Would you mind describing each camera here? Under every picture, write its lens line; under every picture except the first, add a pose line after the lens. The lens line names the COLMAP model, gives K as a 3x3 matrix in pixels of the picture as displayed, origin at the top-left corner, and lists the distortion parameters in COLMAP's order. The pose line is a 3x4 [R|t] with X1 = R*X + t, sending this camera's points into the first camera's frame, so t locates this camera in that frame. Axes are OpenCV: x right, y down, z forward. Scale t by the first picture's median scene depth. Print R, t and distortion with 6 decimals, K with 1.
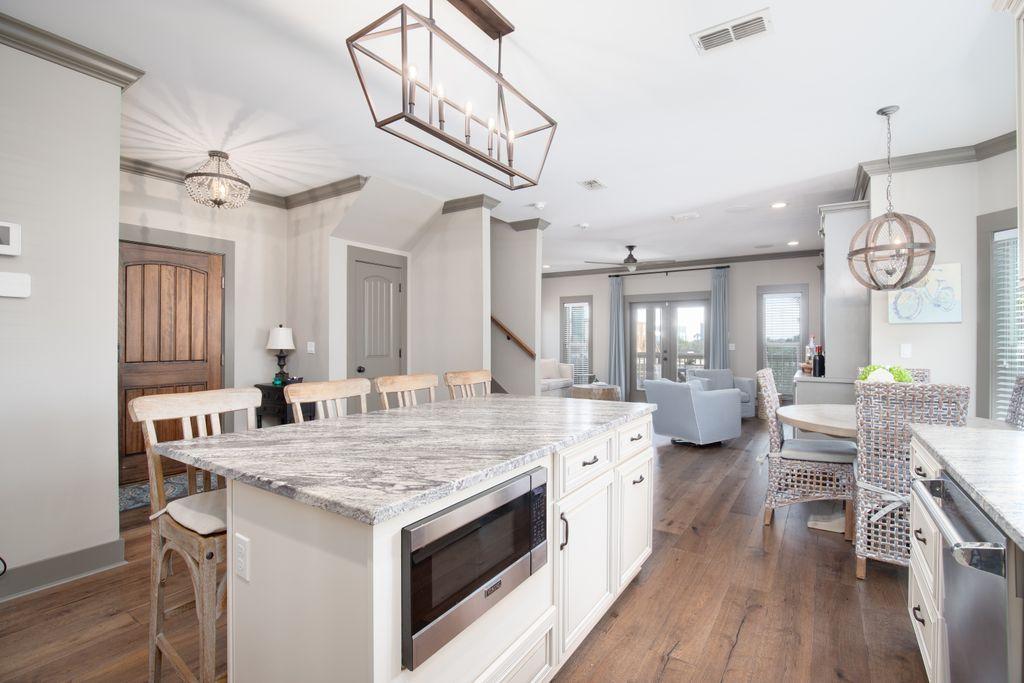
lens RADIAL K [[476.5, 0, 514.7], [0, 476.5, 339.0], [0, 0, 1]] dist [-0.028956, 0.004617]
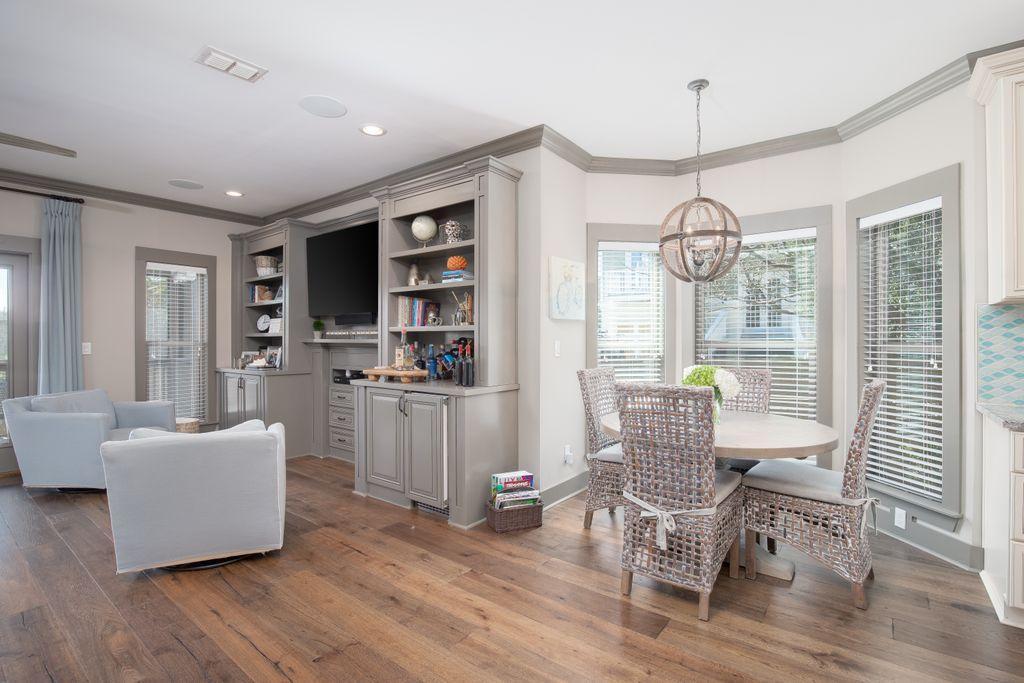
lens RADIAL K [[476.5, 0, 524.0], [0, 476.5, 338.5], [0, 0, 1]] dist [-0.028956, 0.004617]
pose [[0.054951, -0.001414, 0.998488, -0.051253], [-0.005541, 0.999983, 0.001721, 0.001481], [-0.998474, -0.005627, 0.054942, 0.449476]]
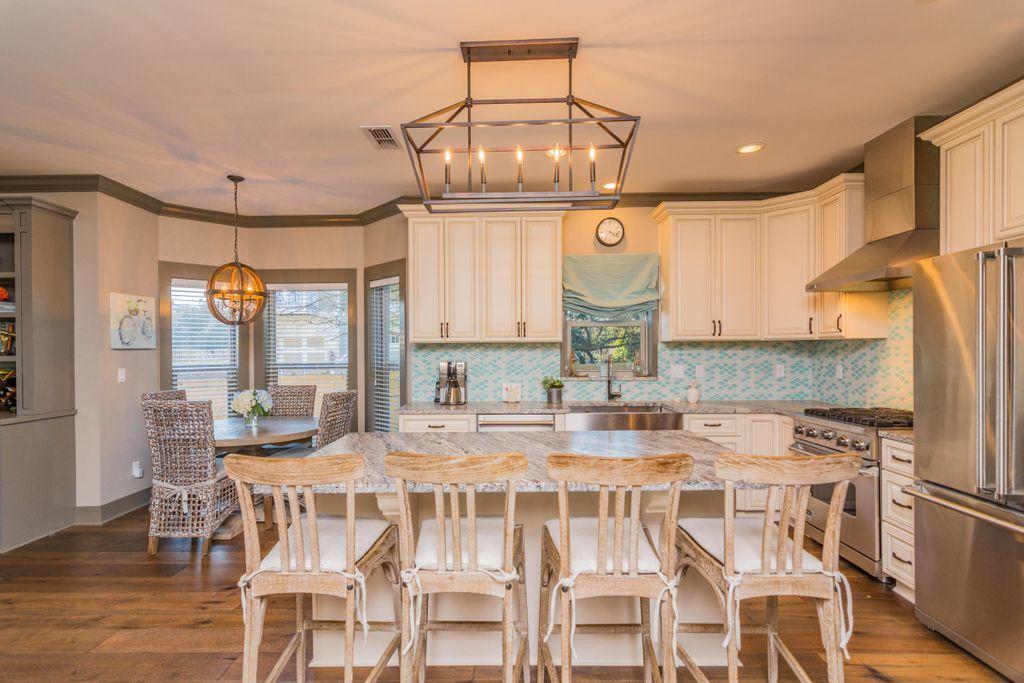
lens RADIAL K [[476.5, 0, 508.1], [0, 476.5, 354.9], [0, 0, 1]] dist [-0.028956, 0.004617]
pose [[-0.546571, -0.008645, 0.837368, -0.230931], [-0.002226, 0.999958, 0.008870, -0.013368], [-0.837410, 0.002984, -0.546567, 0.373609]]
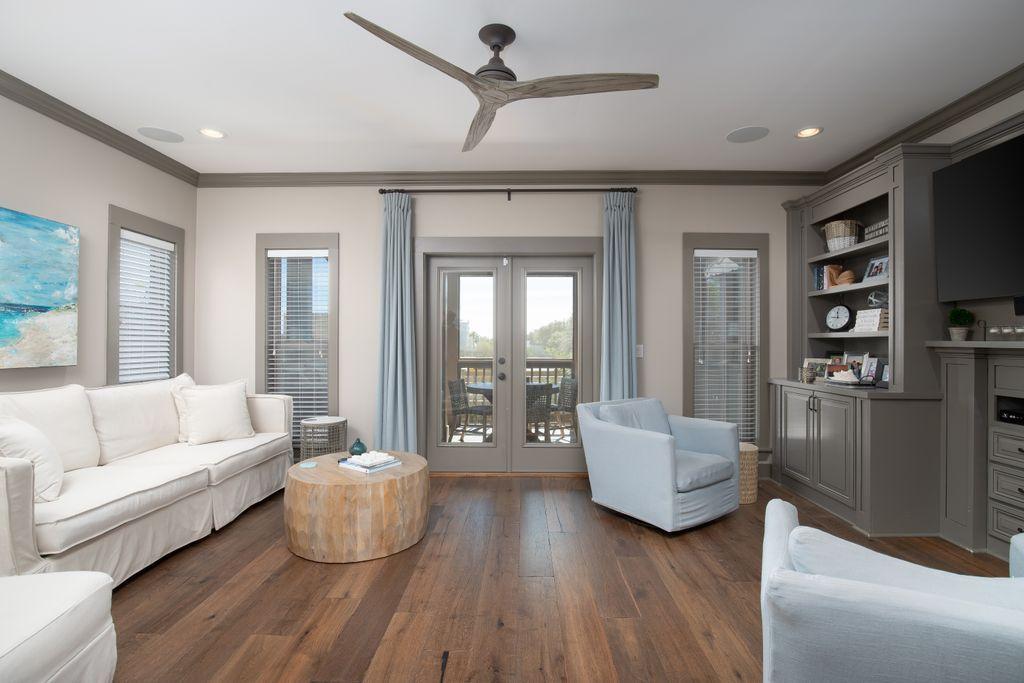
lens RADIAL K [[476.5, 0, 515.3], [0, 476.5, 339.5], [0, 0, 1]] dist [-0.028956, 0.004617]
pose [[0.842792, 0.000724, 0.538238, 0.075704], [-0.003200, 0.999988, 0.003665, 0.003072], [-0.538229, -0.004811, 0.842785, 0.628300]]
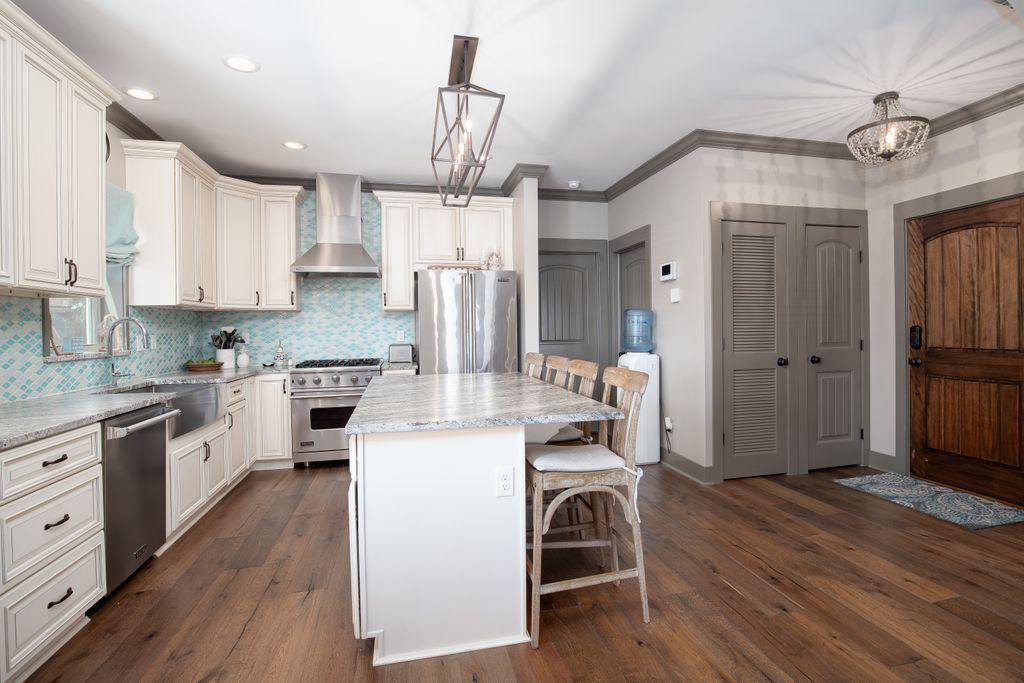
lens RADIAL K [[507.7, 0, 527.3], [0, 507.7, 333.5], [0, 0, 1]] dist [-0.027404, -0.001580]
pose [[-0.678646, 0.012924, -0.734352, 0.189969], [0.014505, 0.999886, 0.004193, 0.003403], [0.734322, -0.007806, -0.678756, 0.489363]]
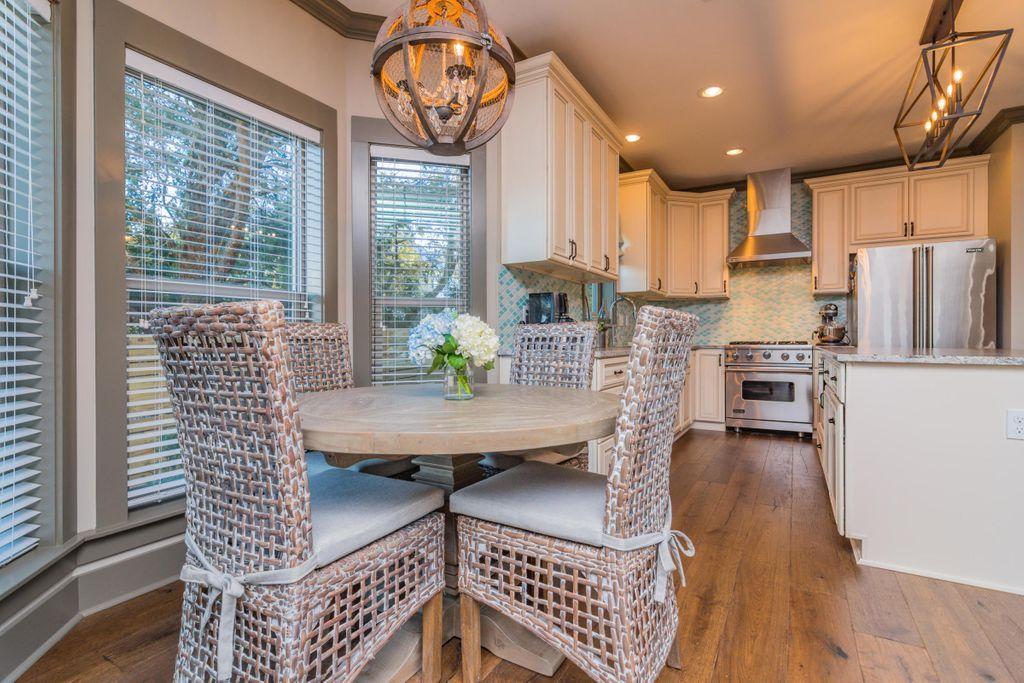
lens RADIAL K [[476.5, 0, 503.4], [0, 476.5, 341.9], [0, 0, 1]] dist [-0.028956, 0.004617]
pose [[-0.999377, -0.003298, -0.035149, 0.263582], [-0.003332, 0.999994, 0.000919, 0.035260], [0.035146, 0.001035, -0.999382, 0.519836]]
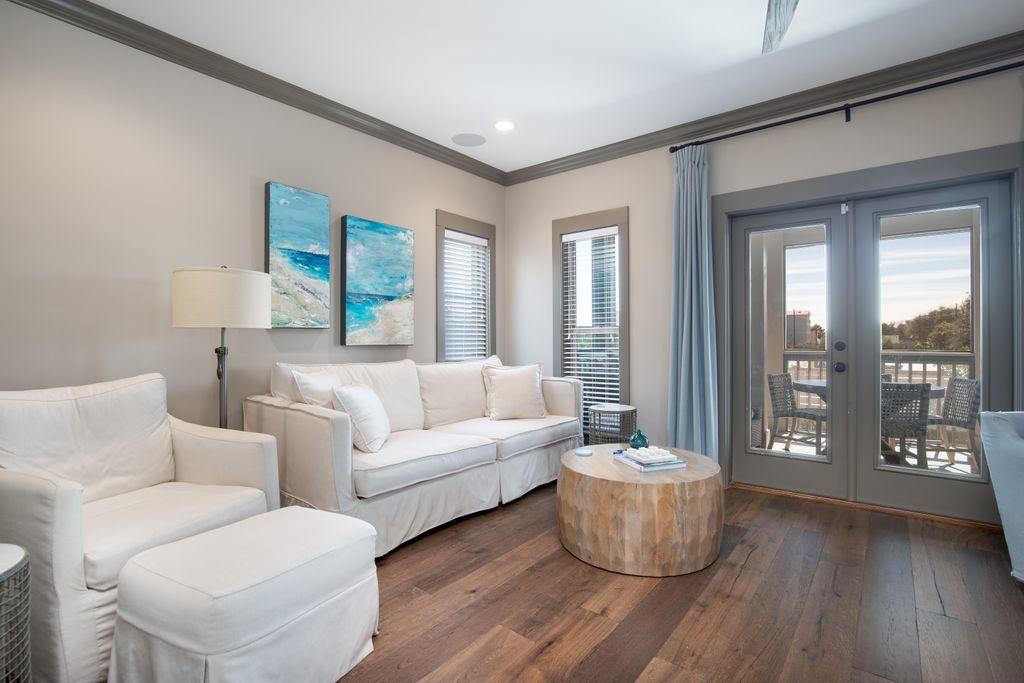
lens RADIAL K [[476.5, 0, 517.6], [0, 476.5, 339.8], [0, 0, 1]] dist [-0.028956, 0.004617]
pose [[0.996334, -0.006715, -0.085286, 0.117790], [0.007581, 0.999923, 0.009836, 0.016945], [0.085213, -0.010447, 0.996308, 0.677590]]
